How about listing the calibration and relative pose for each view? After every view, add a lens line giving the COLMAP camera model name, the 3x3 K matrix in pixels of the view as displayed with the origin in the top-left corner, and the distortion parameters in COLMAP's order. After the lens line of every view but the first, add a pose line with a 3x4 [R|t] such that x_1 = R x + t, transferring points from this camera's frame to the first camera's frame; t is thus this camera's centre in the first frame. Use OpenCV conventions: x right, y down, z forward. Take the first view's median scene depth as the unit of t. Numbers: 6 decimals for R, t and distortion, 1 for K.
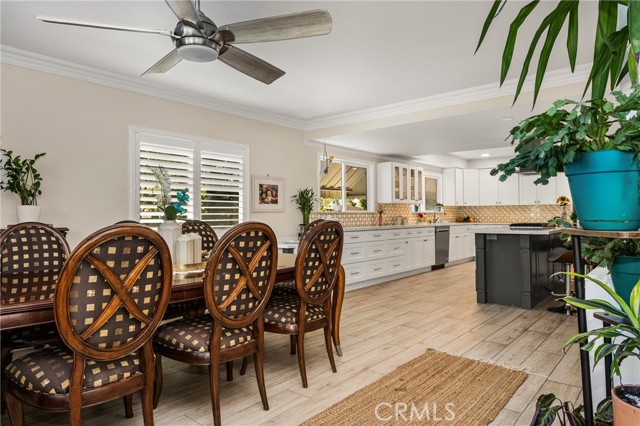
lens RADIAL K [[407.2, 0, 308.8], [0, 407.2, 211.7], [0, 0, 1]] dist [0.002479, -0.000232]
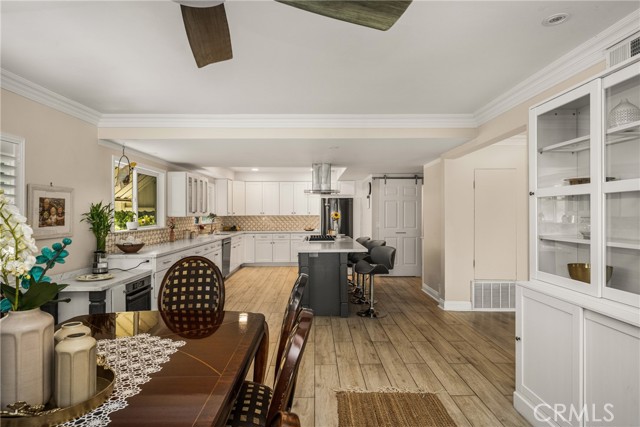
lens RADIAL K [[380.3, 0, 315.6], [0, 380.3, 212.4], [0, 0, 1]] dist [0.001174, -0.001314]
pose [[0.745650, 0.002579, 0.666333, -0.151489], [-0.005510, 0.999982, 0.002296, -0.036186], [-0.666315, -0.005384, 0.745651, 0.178819]]
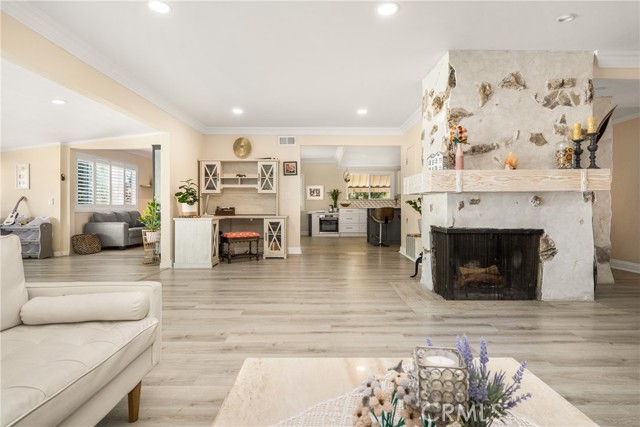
lens RADIAL K [[335.4, 0, 323.7], [0, 335.4, 204.9], [0, 0, 1]] dist [-0.002124, 0.000266]
pose [[0.675992, 0.002979, -0.736903, 1.112115], [0.003255, 0.999970, 0.007028, 0.014754], [0.736902, -0.007150, 0.675962, -0.250862]]
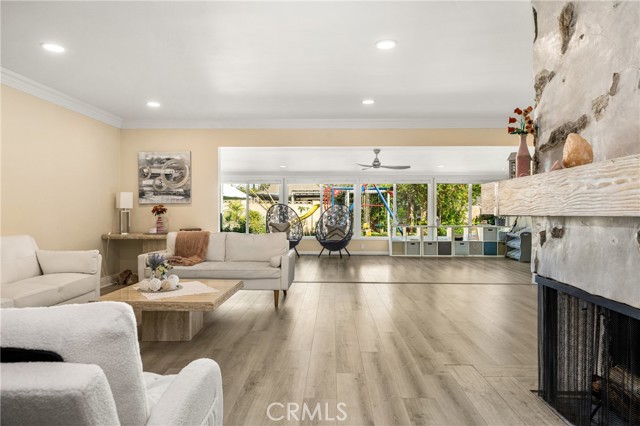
lens RADIAL K [[407.2, 0, 331.5], [0, 407.2, 208.2], [0, 0, 1]] dist [0.002479, -0.000232]
pose [[-0.752838, 0.000113, -0.658206, 1.244312], [0.005232, 0.999969, -0.005813, -0.003970], [0.658185, -0.007820, -0.752815, 0.354443]]
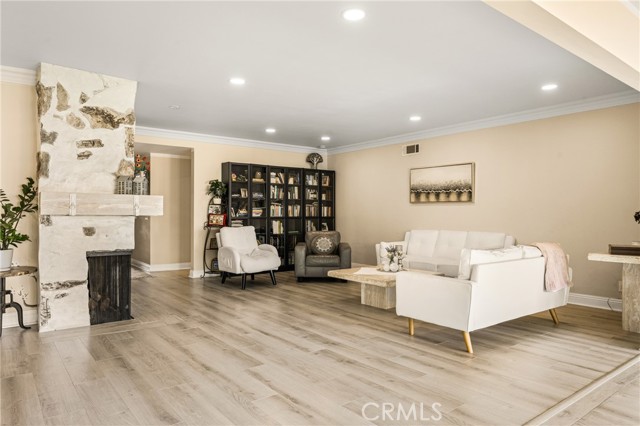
lens RADIAL K [[416.9, 0, 314.0], [0, 416.9, 217.4], [0, 0, 1]] dist [-0.001012, -0.003283]
pose [[0.197697, -0.004526, 0.980253, 0.332424], [-0.011858, 0.999905, 0.007008, -0.001434], [-0.980191, -0.013010, 0.197625, -0.179712]]
